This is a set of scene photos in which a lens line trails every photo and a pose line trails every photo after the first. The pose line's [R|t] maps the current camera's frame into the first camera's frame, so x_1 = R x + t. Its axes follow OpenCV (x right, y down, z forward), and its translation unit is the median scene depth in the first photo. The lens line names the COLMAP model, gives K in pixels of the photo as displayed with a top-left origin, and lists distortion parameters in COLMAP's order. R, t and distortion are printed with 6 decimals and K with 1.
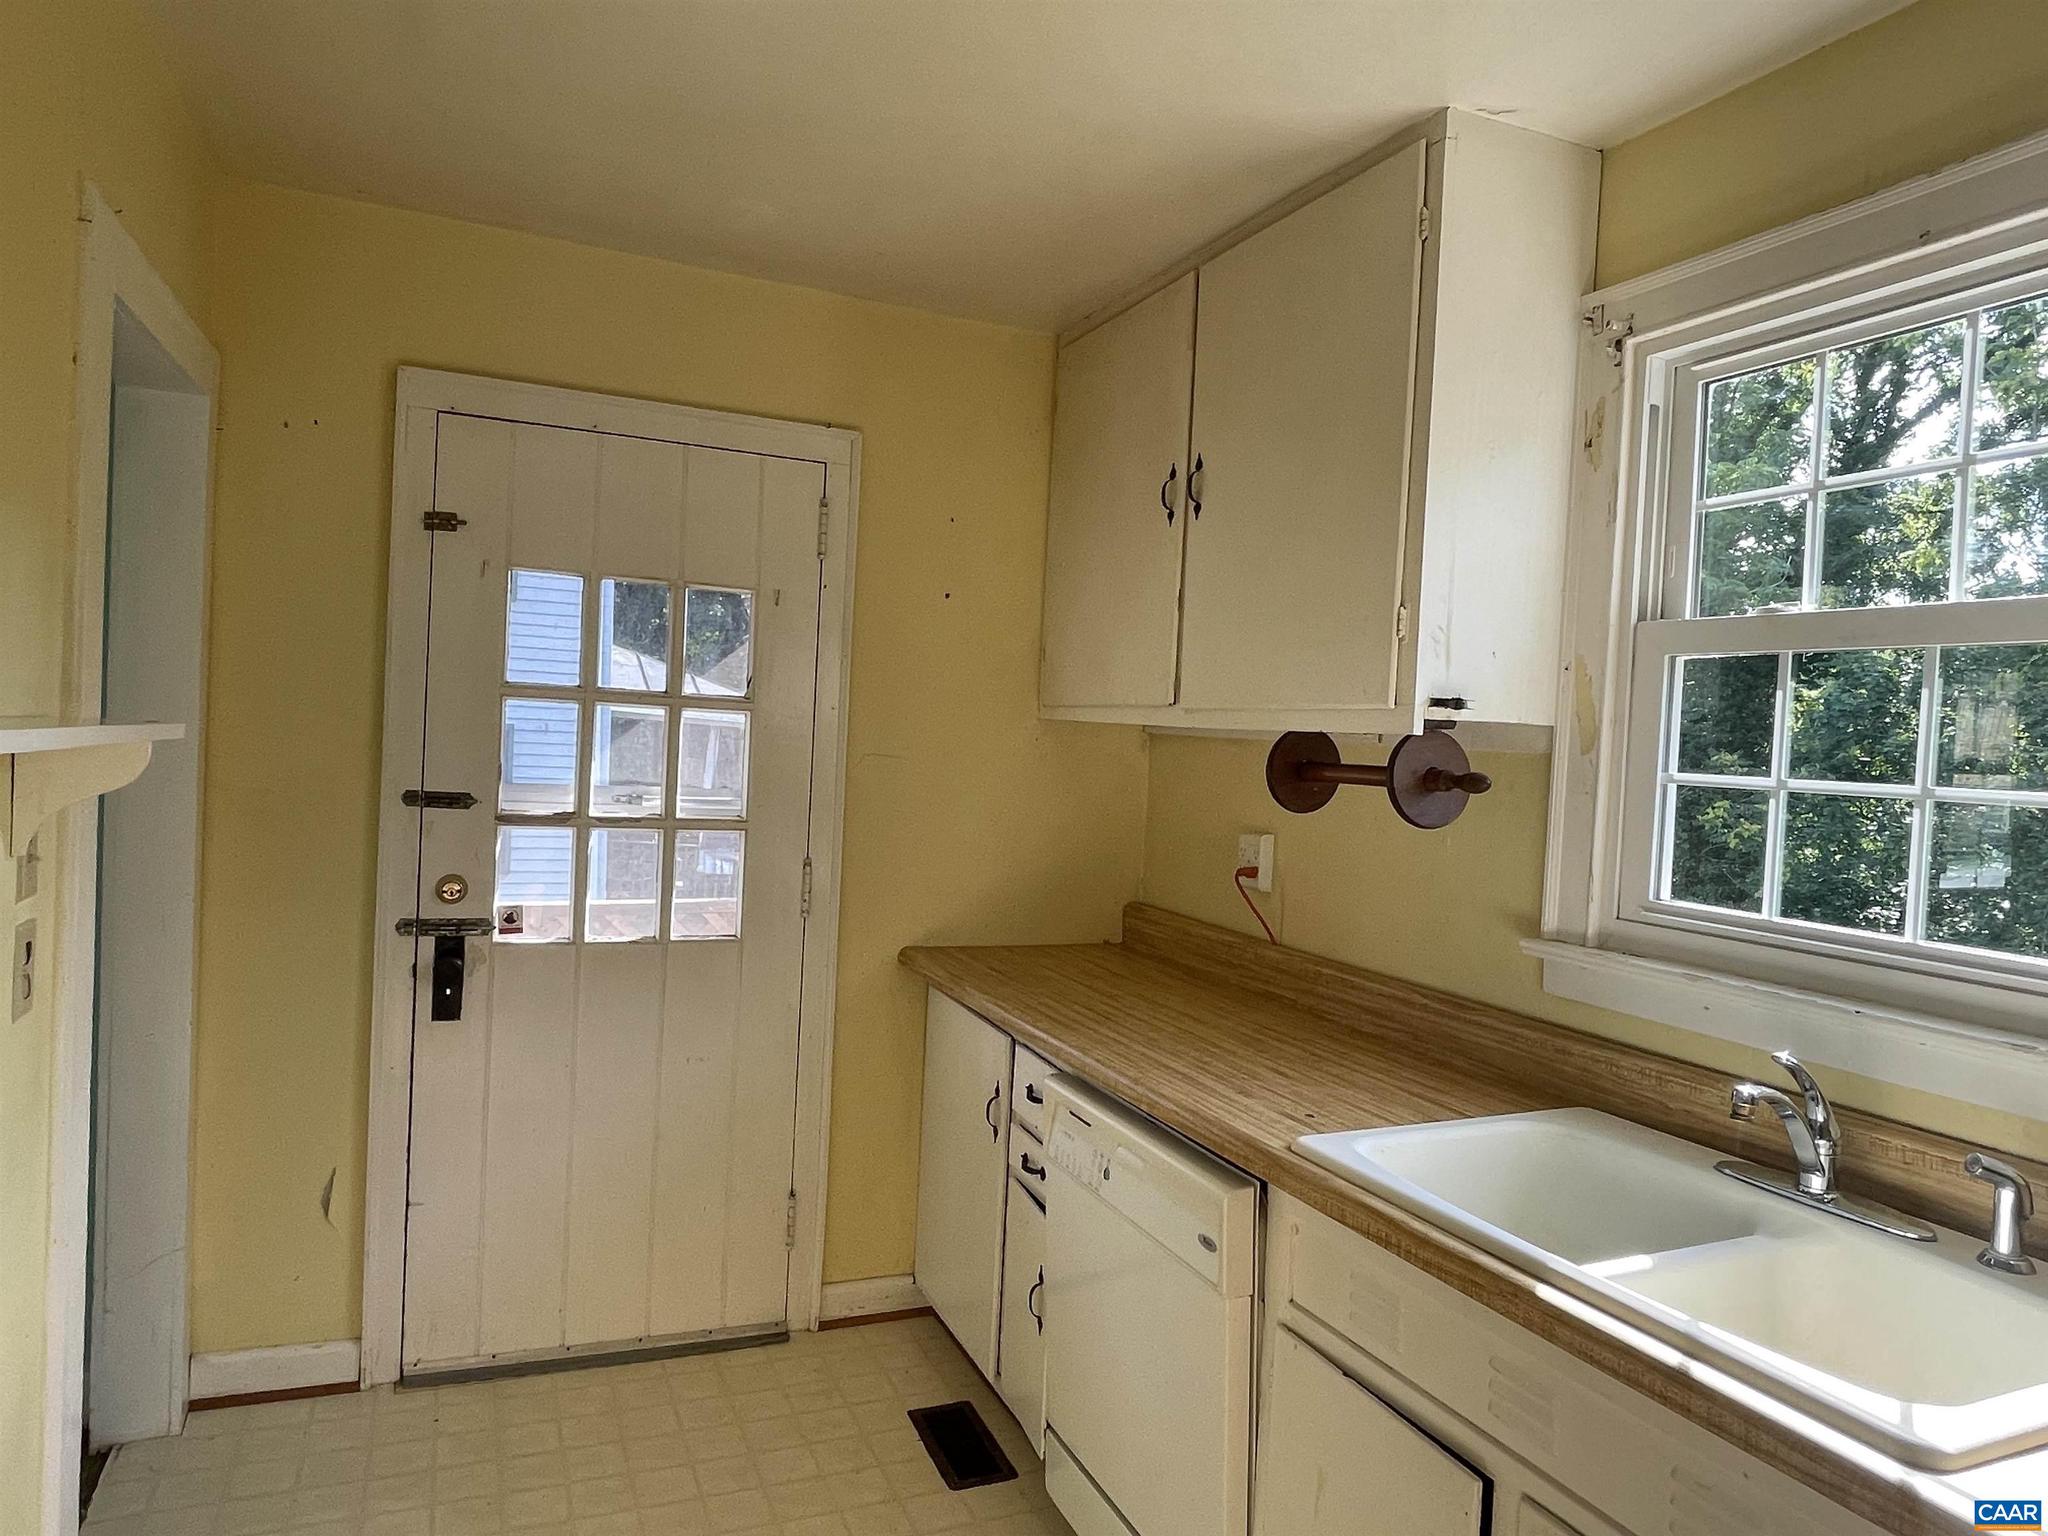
lens RADIAL K [[1284.5, 0, 1021.7], [0, 1284.5, 768.6], [0, 0, 1]] dist [-0.001213, -0.010666]
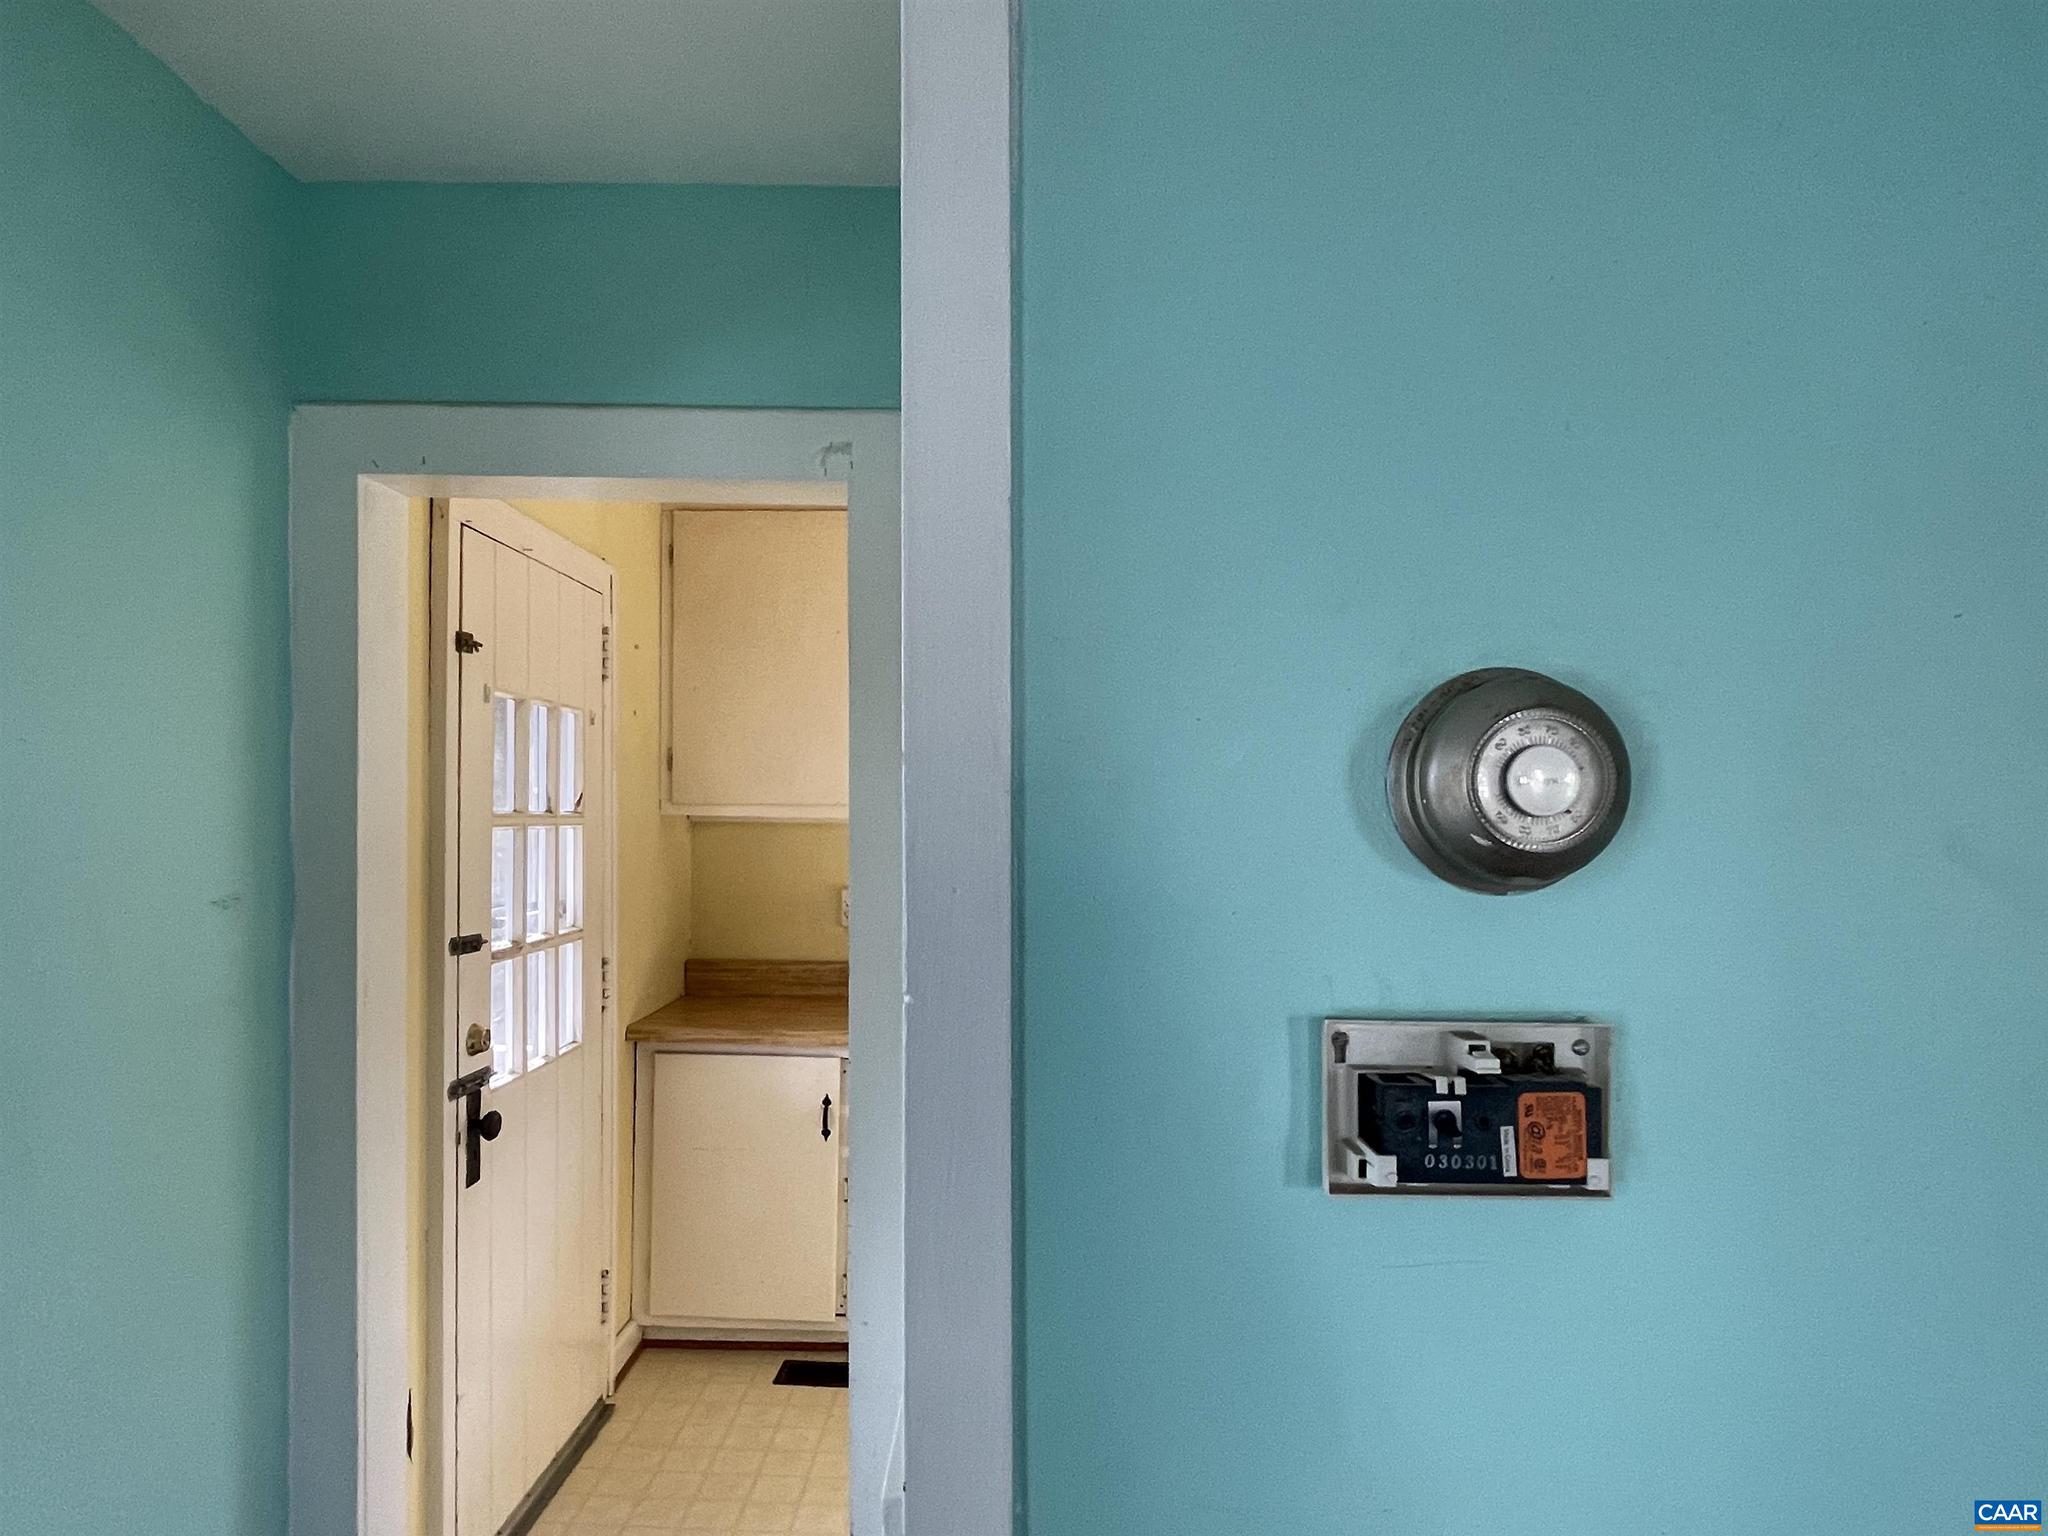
lens RADIAL K [[1284.5, 0, 1029.1], [0, 1284.5, 773.0], [0, 0, 1]] dist [-0.001213, -0.010666]
pose [[0.384913, -0.026866, 0.922562, -1.041737], [0.039930, 0.999125, 0.012436, -0.086694], [-0.922089, 0.032051, 0.385649, 0.254825]]
